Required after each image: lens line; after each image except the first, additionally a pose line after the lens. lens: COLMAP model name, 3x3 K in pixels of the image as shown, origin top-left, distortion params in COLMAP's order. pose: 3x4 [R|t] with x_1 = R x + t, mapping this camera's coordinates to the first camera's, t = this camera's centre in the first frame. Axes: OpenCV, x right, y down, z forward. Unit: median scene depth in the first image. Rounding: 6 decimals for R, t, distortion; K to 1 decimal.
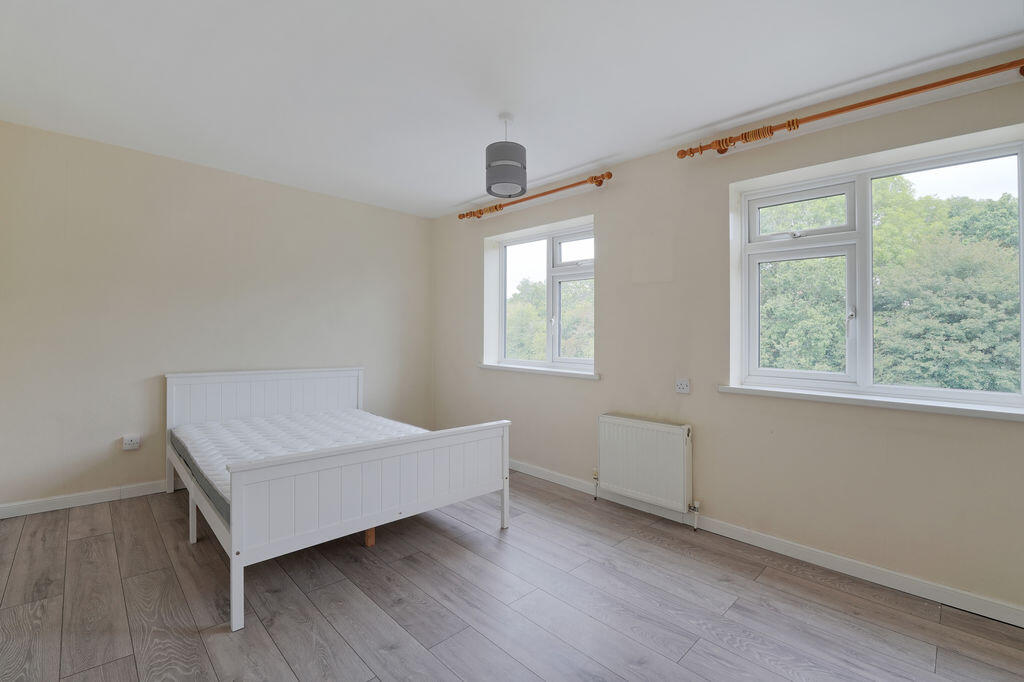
lens RADIAL K [[463.1, 0, 513.4], [0, 463.1, 335.5], [0, 0, 1]] dist [-0.020785, -0.000621]
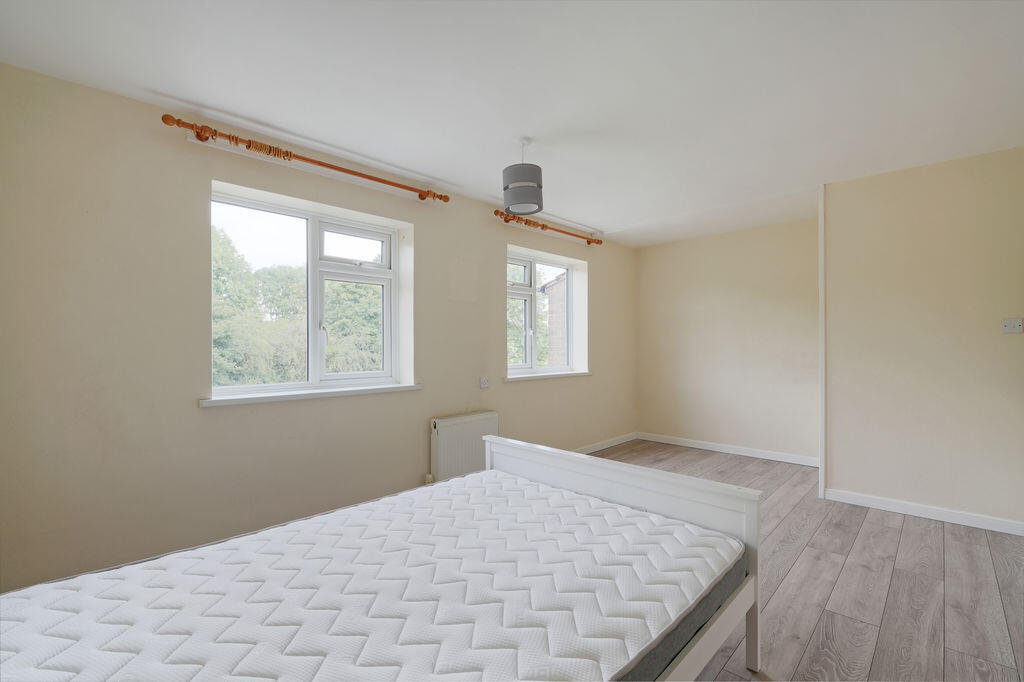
lens RADIAL K [[463.1, 0, 513.4], [0, 463.1, 335.5], [0, 0, 1]] dist [-0.020785, -0.000621]
pose [[-0.045071, 0.015735, 0.998860, -1.040559], [0.012667, 0.999805, -0.015178, -0.004767], [-0.998903, 0.011968, -0.045261, 1.047534]]
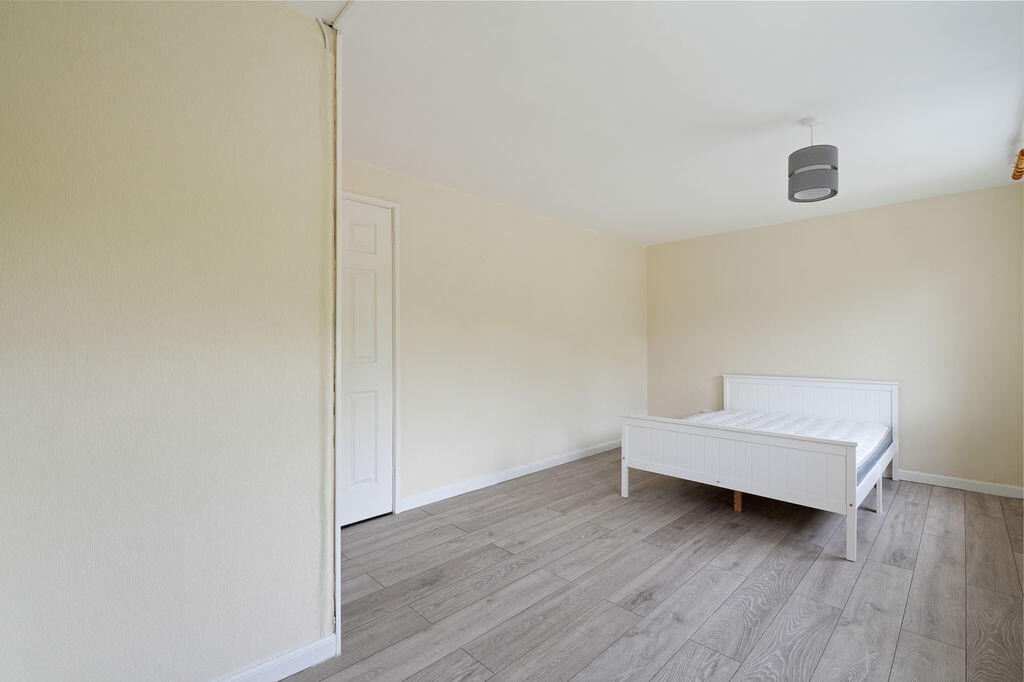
lens RADIAL K [[439.5, 0, 512.0], [0, 439.5, 341.0], [0, 0, 1]] dist [-0.020737, -0.000282]
pose [[0.008580, -0.019808, -0.999767, 0.886677], [-0.013997, 0.999703, -0.019927, 0.013437], [0.999865, 0.014165, 0.008301, 0.343952]]
